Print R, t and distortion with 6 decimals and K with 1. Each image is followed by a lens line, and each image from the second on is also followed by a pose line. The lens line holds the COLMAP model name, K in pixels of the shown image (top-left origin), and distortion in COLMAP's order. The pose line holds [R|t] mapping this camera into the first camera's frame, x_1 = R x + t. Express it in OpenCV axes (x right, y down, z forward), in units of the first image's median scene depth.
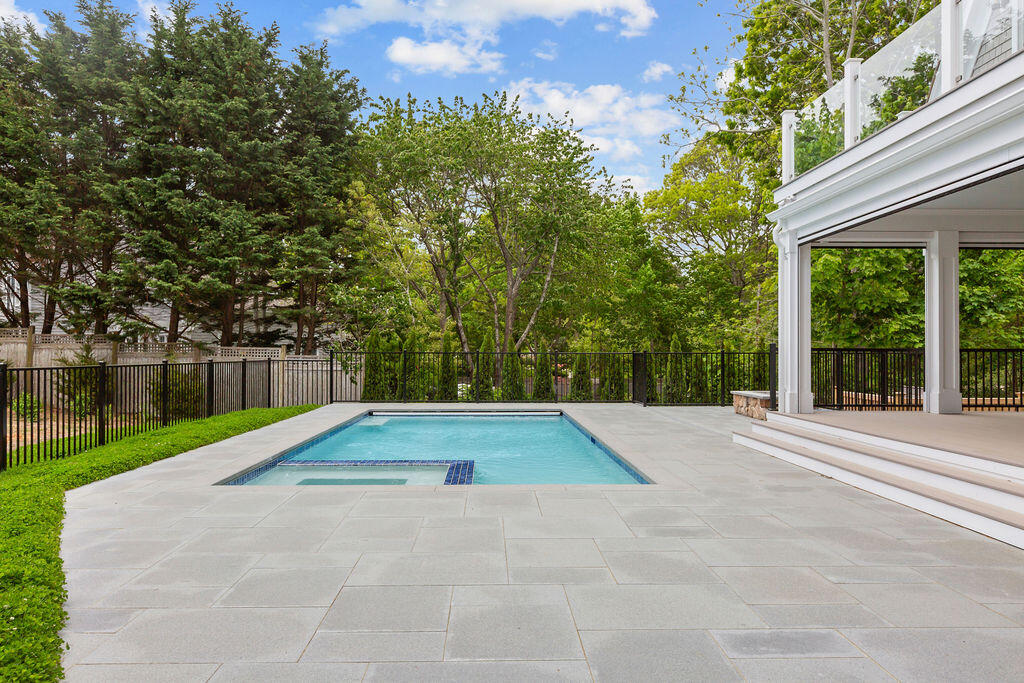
lens RADIAL K [[687.4, 0, 512.0], [0, 687.4, 341.5], [0, 0, 1]] dist [0.000976, -0.000600]
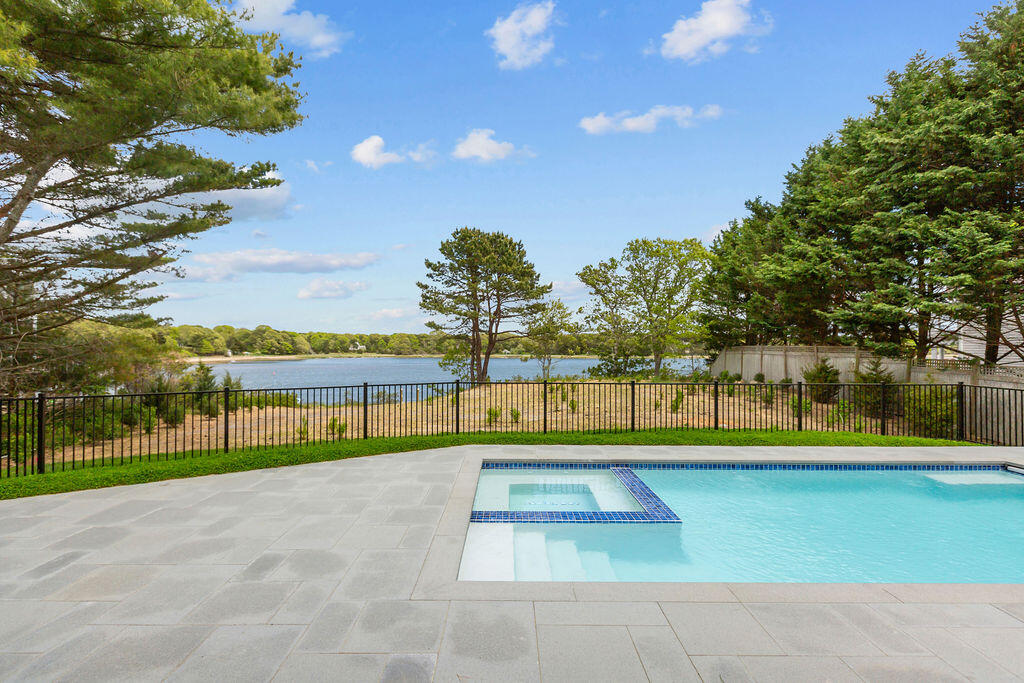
lens RADIAL K [[498.1, 0, 512.0], [0, 498.1, 341.5], [0, 0, 1]] dist [0.000755, 0.000281]
pose [[-0.038743, -0.005268, -0.999235, 0.297056], [0.014071, 0.999884, -0.005817, -0.028854], [0.999150, -0.014285, -0.038665, 0.396938]]
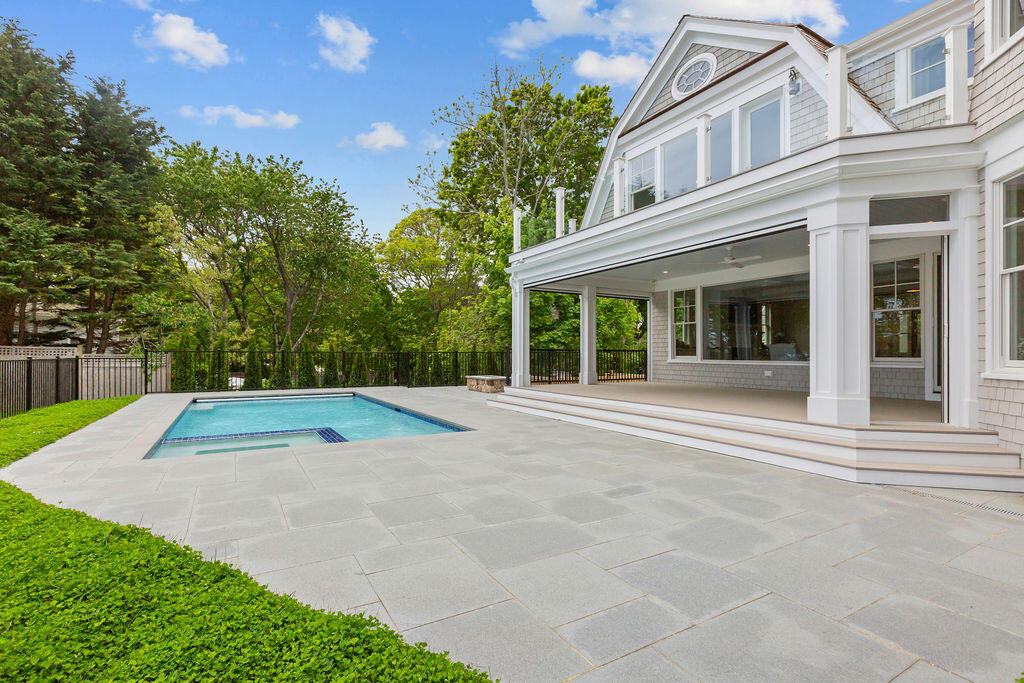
lens RADIAL K [[467.7, 0, 511.8], [0, 467.7, 352.2], [0, 0, 1]] dist [-0.000639, -0.000304]
pose [[0.875869, 0.002753, 0.482542, -0.094371], [-0.009179, 0.999898, 0.010956, 0.003059], [-0.482463, -0.014025, 0.875804, -0.005540]]
